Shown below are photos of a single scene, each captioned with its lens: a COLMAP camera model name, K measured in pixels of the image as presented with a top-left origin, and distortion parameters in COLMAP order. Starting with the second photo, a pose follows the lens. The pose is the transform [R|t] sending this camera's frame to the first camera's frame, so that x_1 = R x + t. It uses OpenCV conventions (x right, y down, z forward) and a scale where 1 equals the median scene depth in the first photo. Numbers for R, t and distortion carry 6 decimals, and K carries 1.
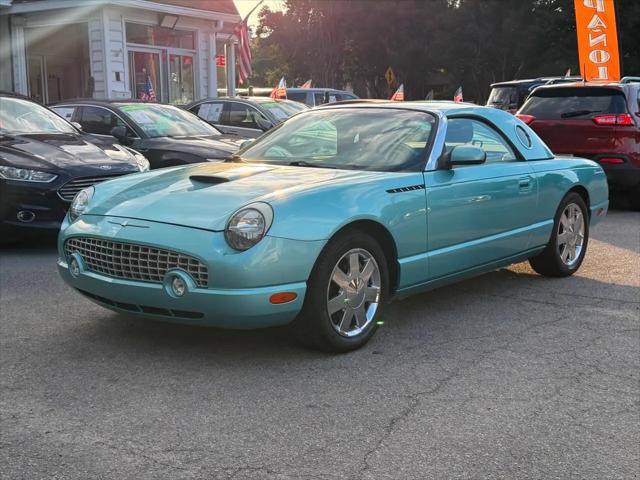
lens RADIAL K [[907.6, 0, 320.0], [0, 907.6, 240.0], [0, 0, 1]] dist [0.137842, 0.014417]
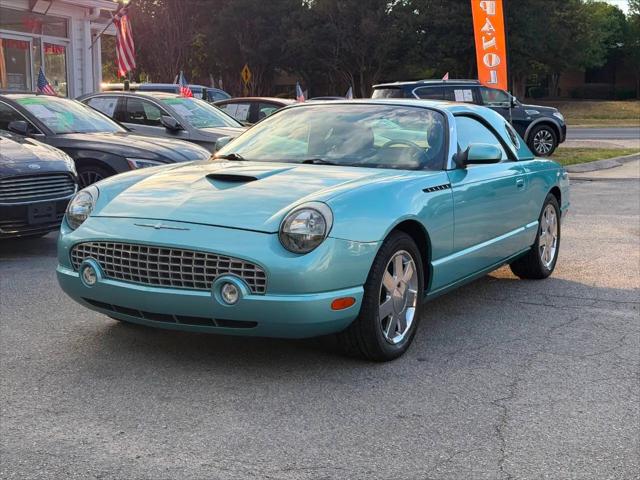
lens RADIAL K [[959.2, 0, 320.0], [0, 959.2, 240.0], [0, 0, 1]] dist [0.157435, -0.139298]
pose [[0.981902, -0.010580, 0.189092, -0.227520], [0.012293, 0.999893, -0.007889, 0.005310], [-0.188988, 0.010071, 0.981928, 0.028383]]
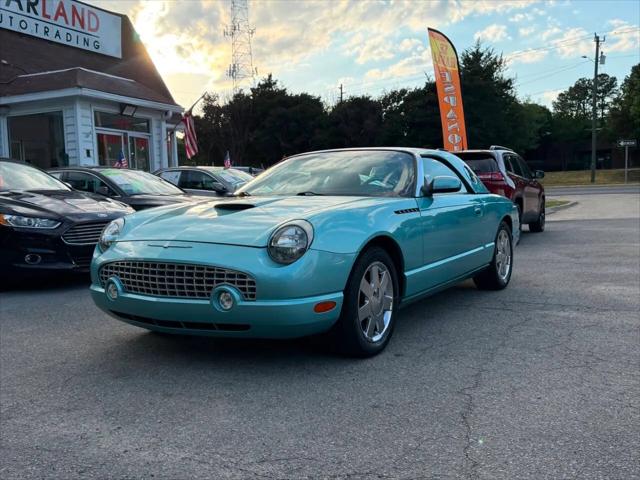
lens RADIAL K [[658.9, 0, 319.0], [0, 658.9, 239.9], [0, 0, 1]] dist [0.164684, -0.297490]
pose [[0.987901, -0.030732, 0.152010, -0.149325], [0.041569, 0.996776, -0.068632, 0.034587], [-0.149411, 0.074120, 0.985993, 0.201728]]
